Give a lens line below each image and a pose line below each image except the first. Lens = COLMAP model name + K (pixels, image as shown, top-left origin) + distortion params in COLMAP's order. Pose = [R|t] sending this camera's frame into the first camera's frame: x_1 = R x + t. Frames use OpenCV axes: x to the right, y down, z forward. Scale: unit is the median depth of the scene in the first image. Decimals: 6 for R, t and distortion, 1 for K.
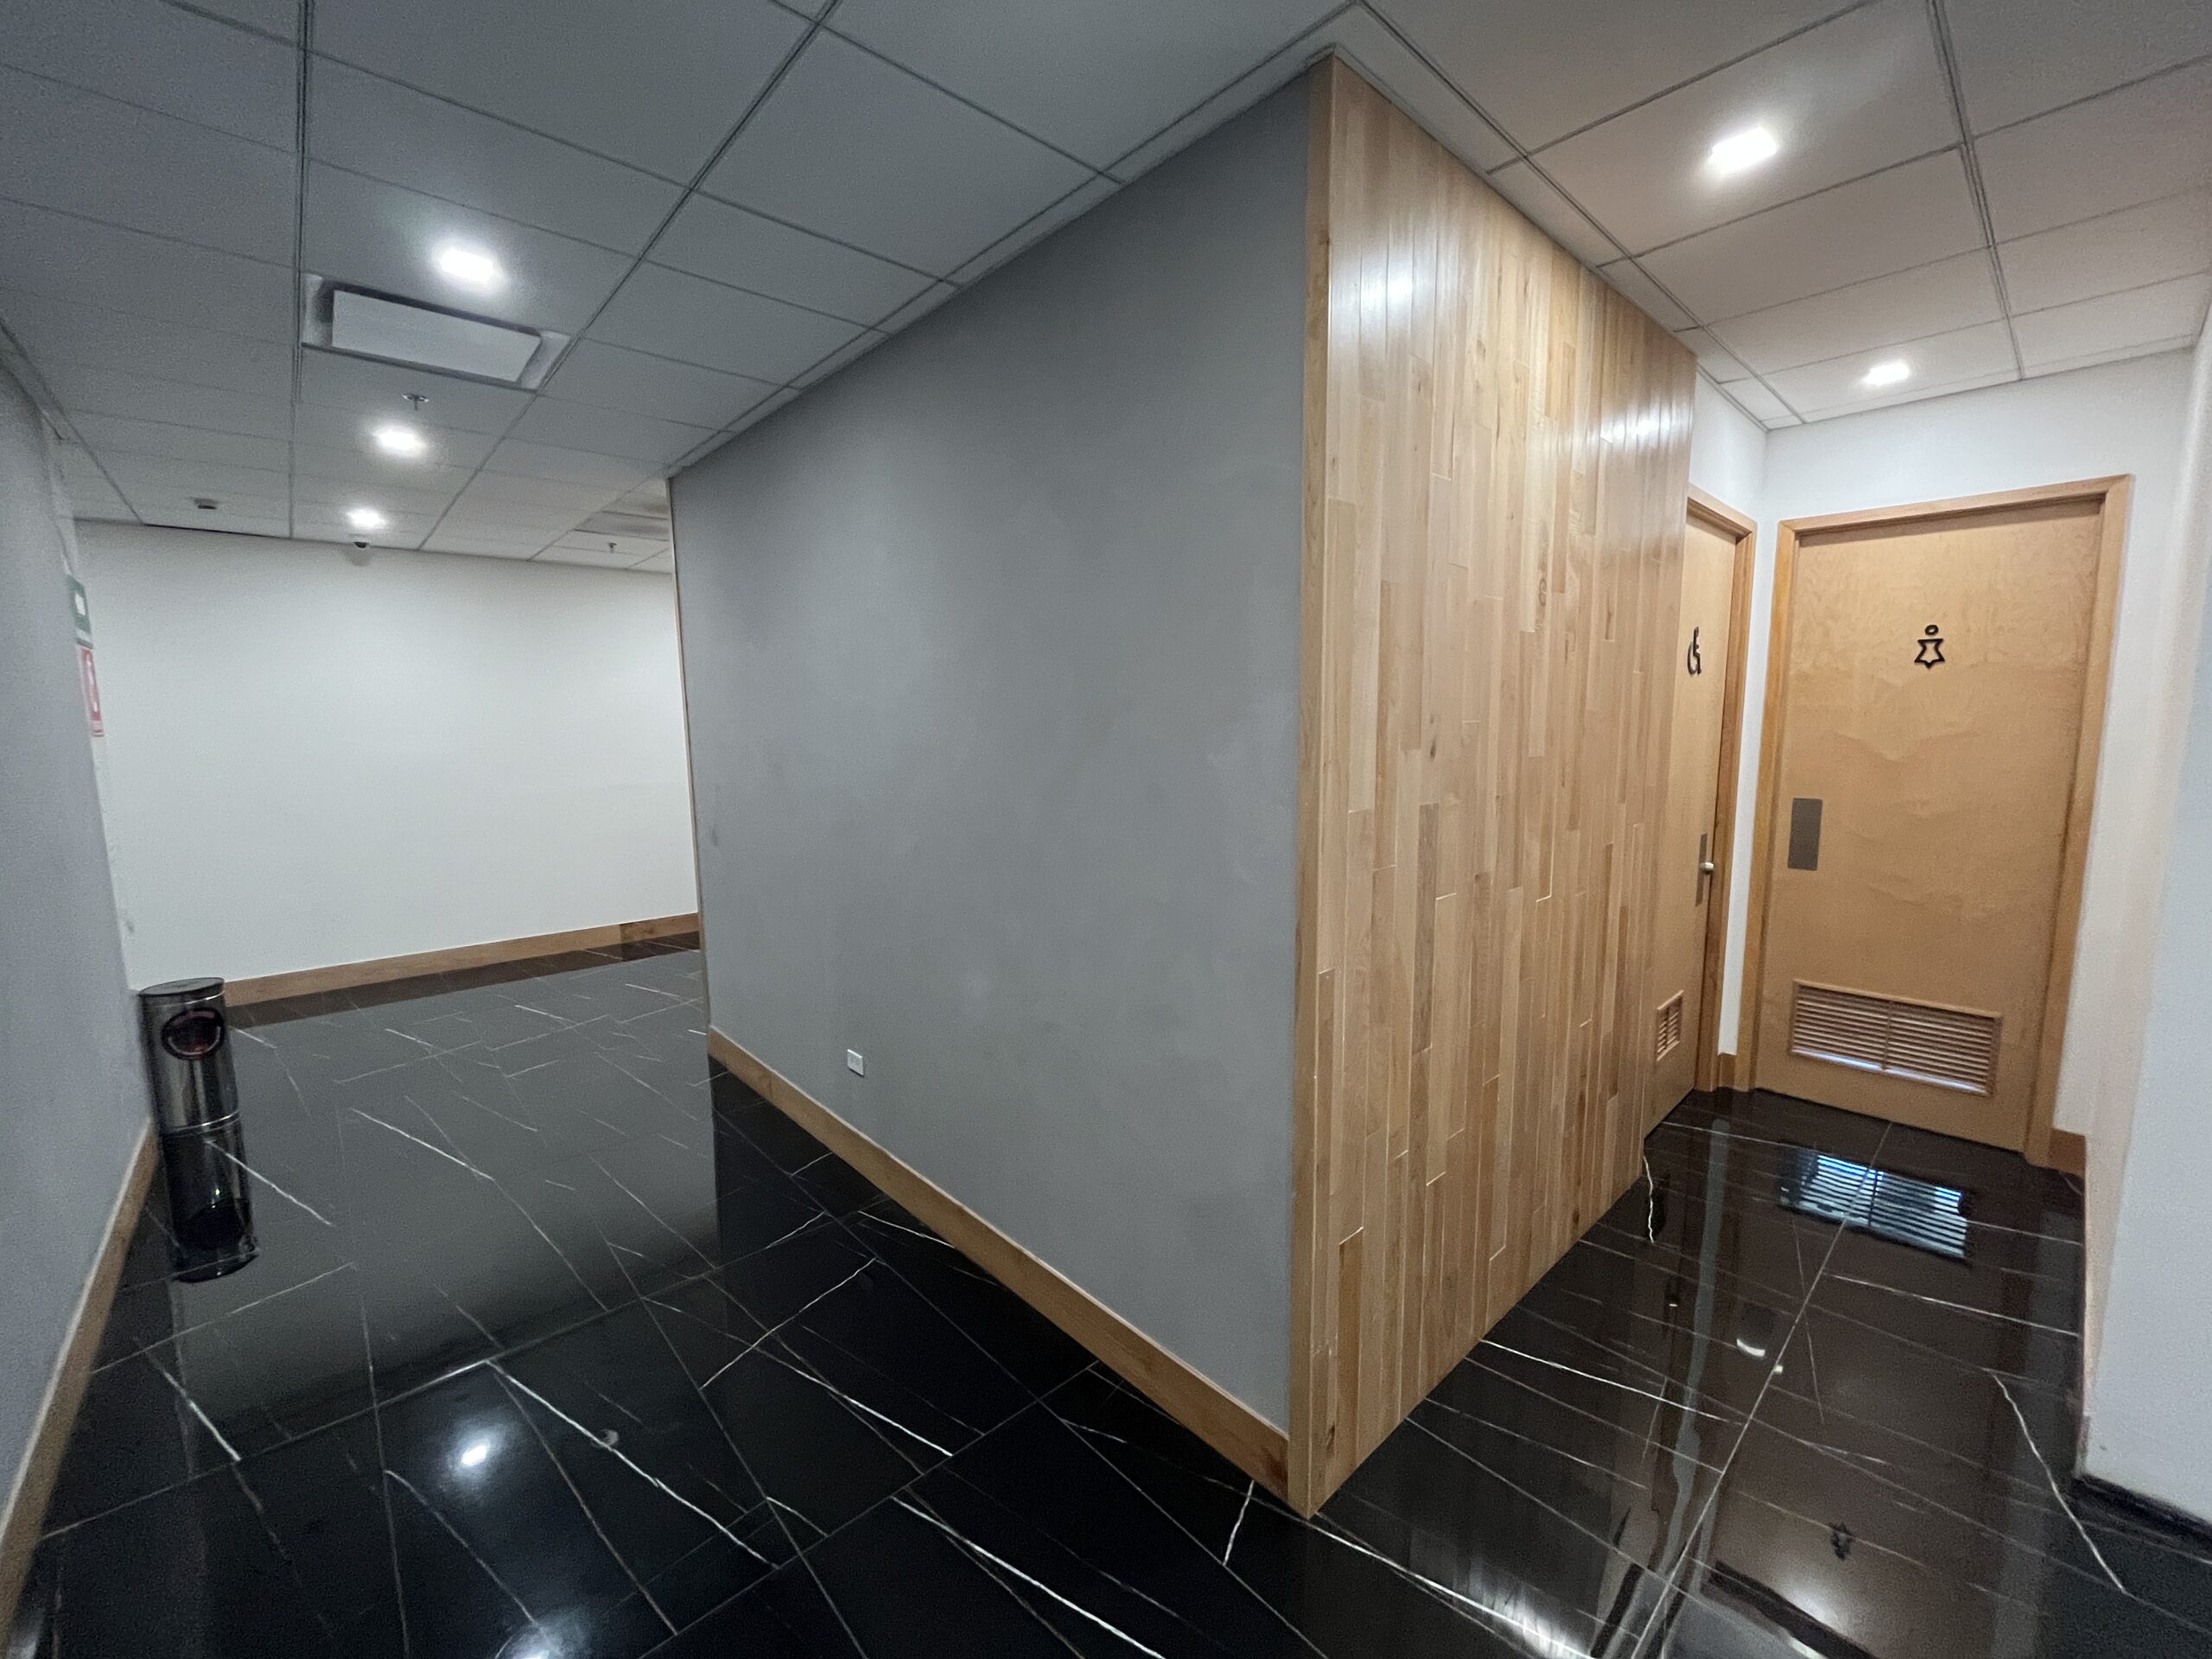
lens RADIAL K [[892.4, 0, 1100.8], [0, 892.4, 822.6], [0, 0, 1]] dist [-0.001236, -0.000372]
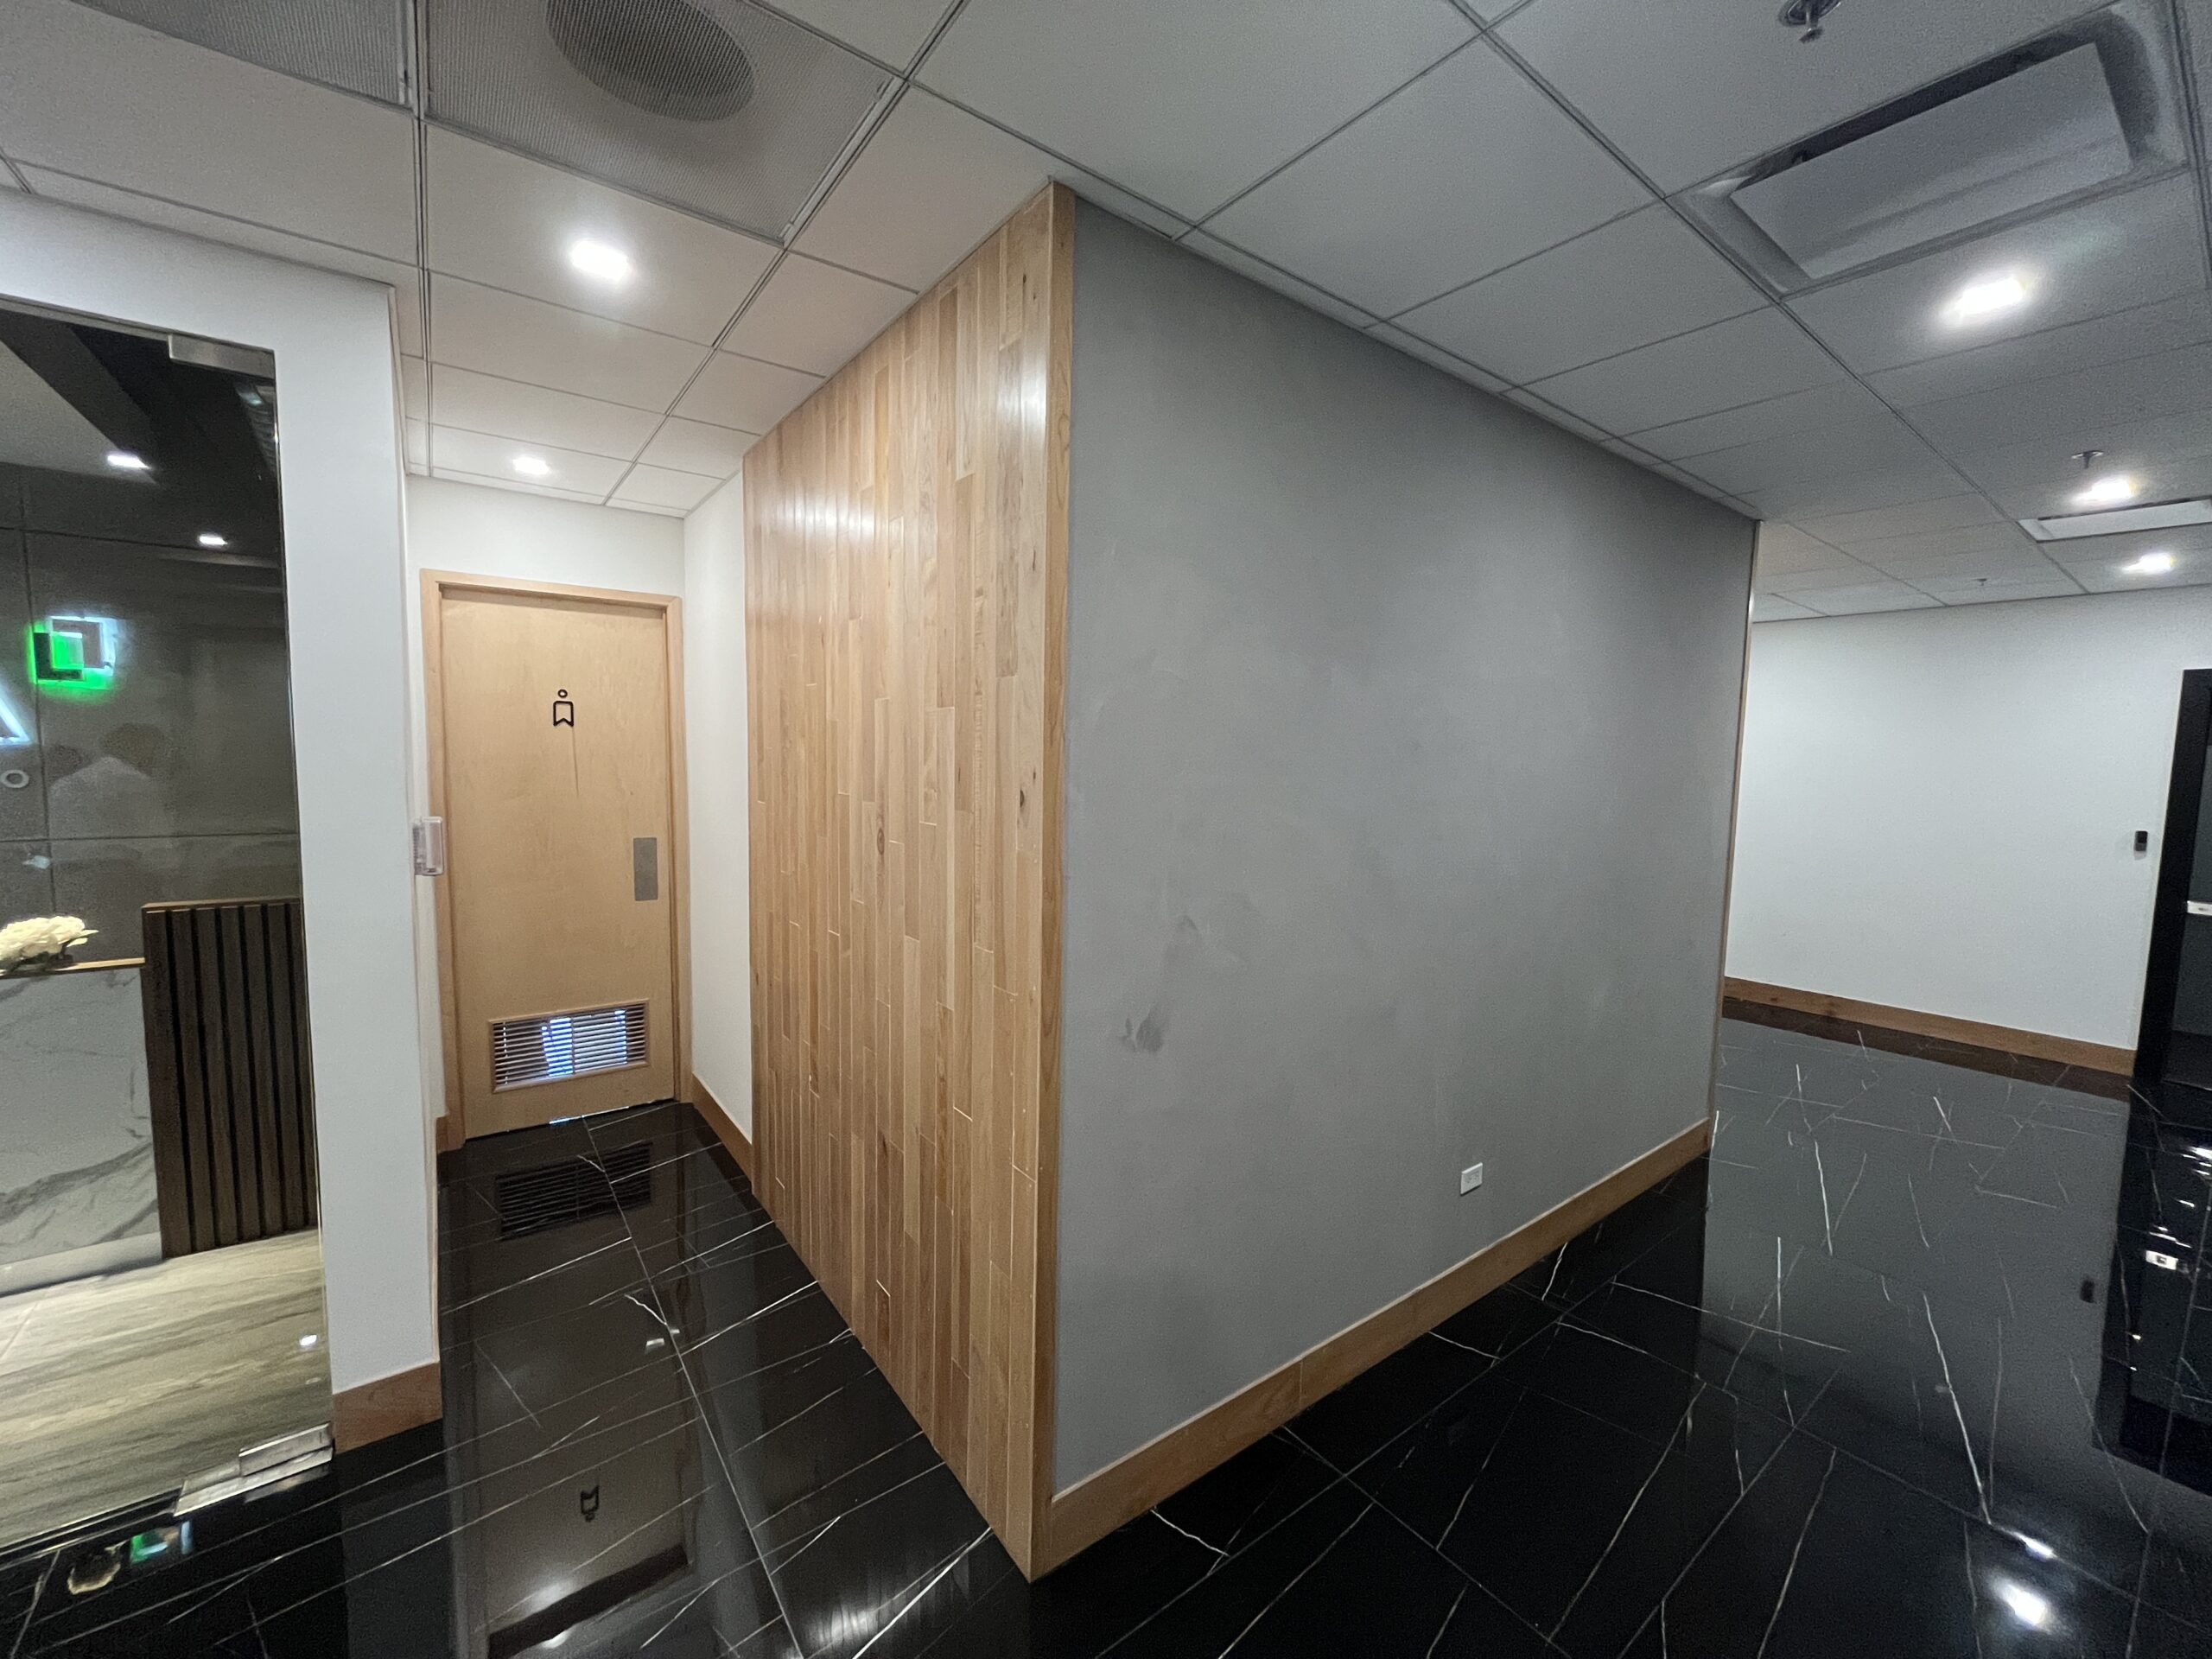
lens RADIAL K [[892.4, 0, 1100.5], [0, 892.4, 831.3], [0, 0, 1]] dist [-0.001236, -0.000372]
pose [[0.092552, -0.068992, 0.993315, -0.206900], [0.111096, 0.992083, 0.058555, -0.028303], [-0.989491, 0.104934, 0.099484, 0.223161]]
